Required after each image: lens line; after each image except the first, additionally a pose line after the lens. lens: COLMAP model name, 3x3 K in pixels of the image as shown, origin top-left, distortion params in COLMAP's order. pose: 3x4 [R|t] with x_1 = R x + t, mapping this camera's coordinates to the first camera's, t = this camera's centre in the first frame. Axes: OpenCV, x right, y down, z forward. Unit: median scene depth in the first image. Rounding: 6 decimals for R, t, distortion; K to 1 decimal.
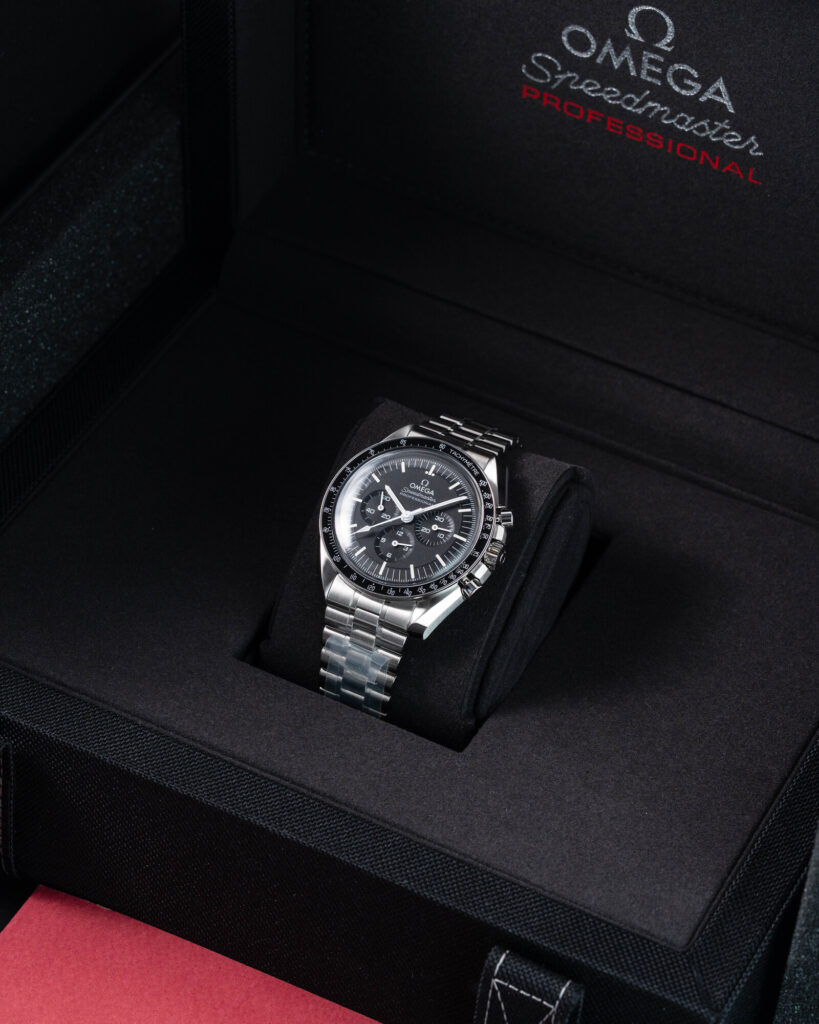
lens RADIAL K [[4819.5, 0, 409.5], [0, 4819.5, 512.0], [0, 0, 1]] dist [-0.094100, 4.765693]
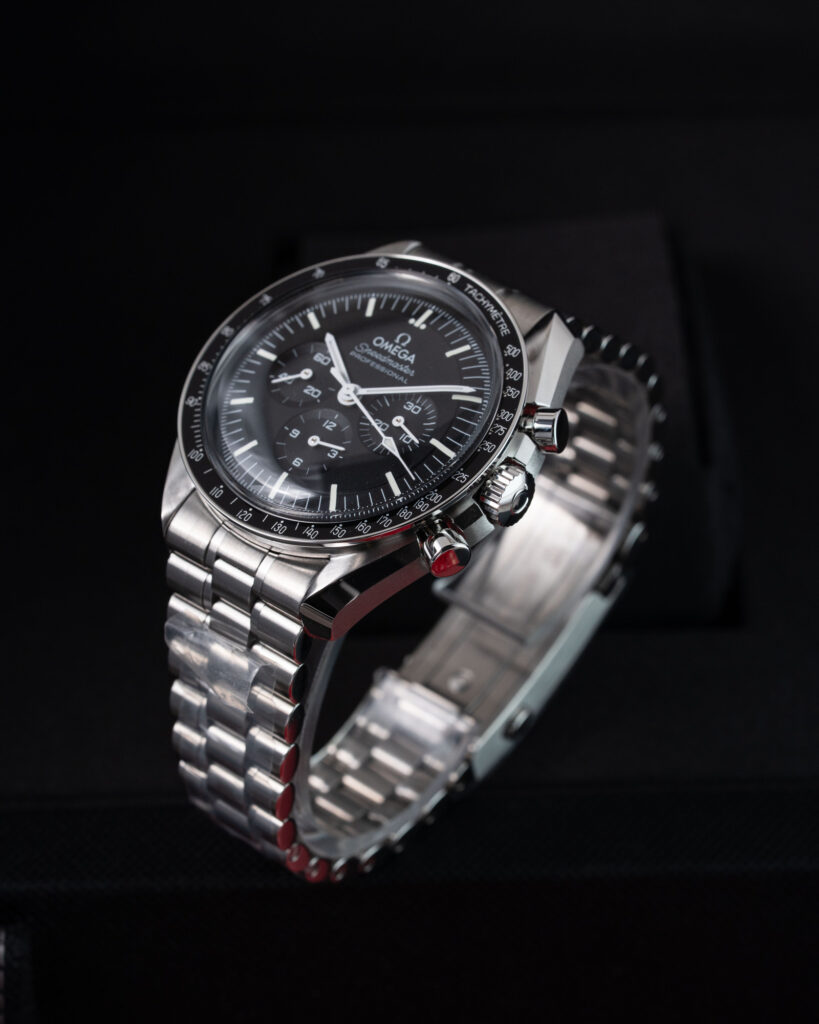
lens RADIAL K [[4819.5, 0, 409.5], [0, 4819.5, 512.0], [0, 0, 1]] dist [-0.094100, 4.765693]
pose [[0.968809, 0.146888, -0.199584, 0.105602], [-0.174647, 0.976093, -0.129389, 0.075475], [0.175806, 0.160209, 0.971301, 0.522272]]
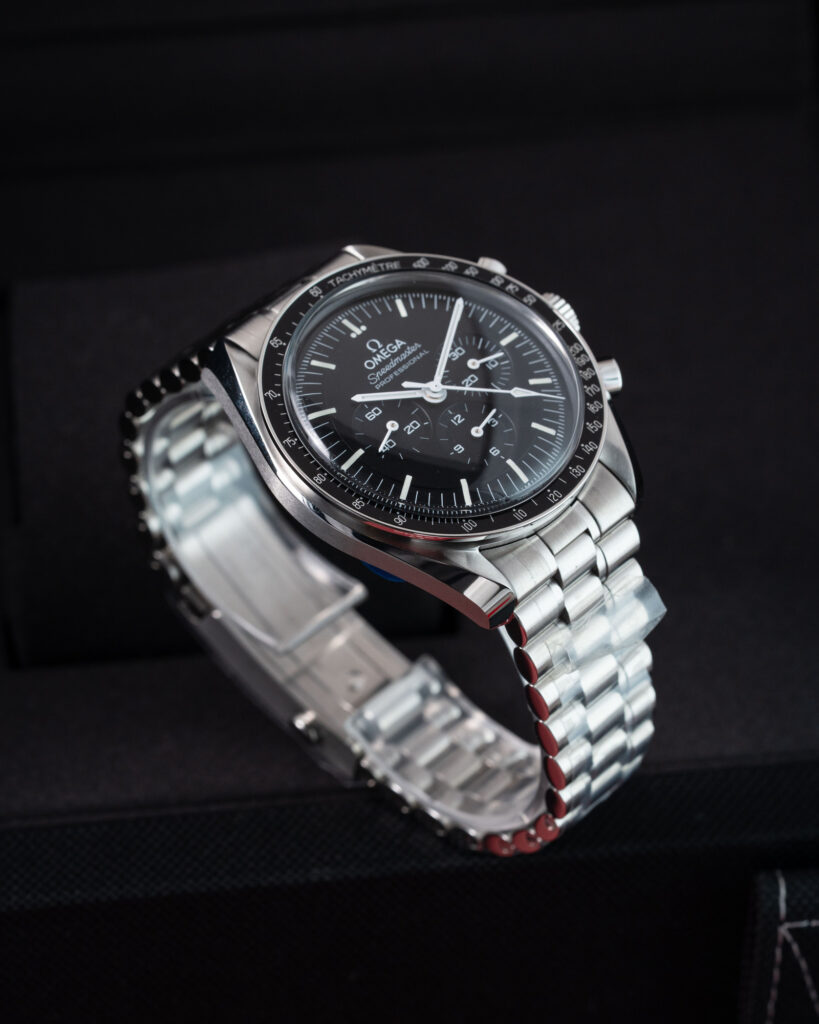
lens RADIAL K [[4819.5, 0, 409.5], [0, 4819.5, 512.0], [0, 0, 1]] dist [-0.094100, 4.765693]
pose [[0.267806, -0.631435, 0.727715, -0.373509], [0.761562, 0.601391, 0.241562, -0.114475], [-0.590172, 0.489509, 0.641933, 0.684668]]
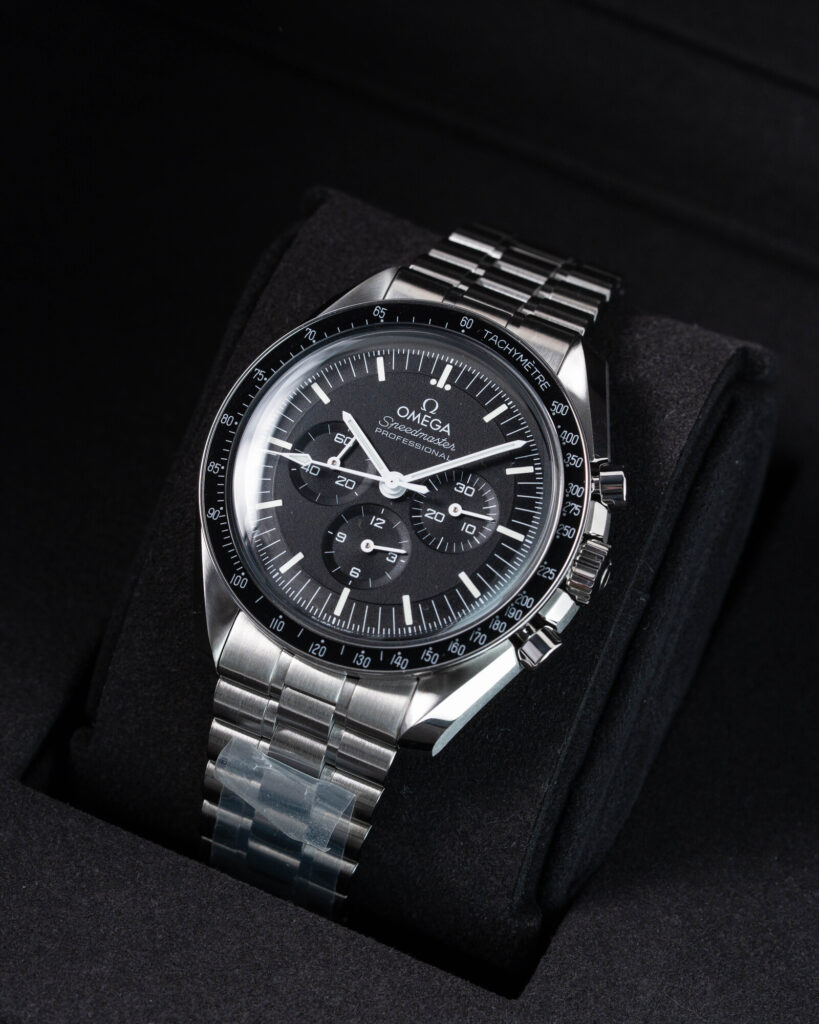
lens RADIAL K [[4819.5, 0, 409.5], [0, 4819.5, 512.0], [0, 0, 1]] dist [-0.094100, 4.765693]
pose [[0.998629, -0.013825, 0.050494, -0.021864], [0.006452, 0.989648, 0.143368, -0.061407], [-0.051954, -0.142846, 0.988380, 0.550680]]
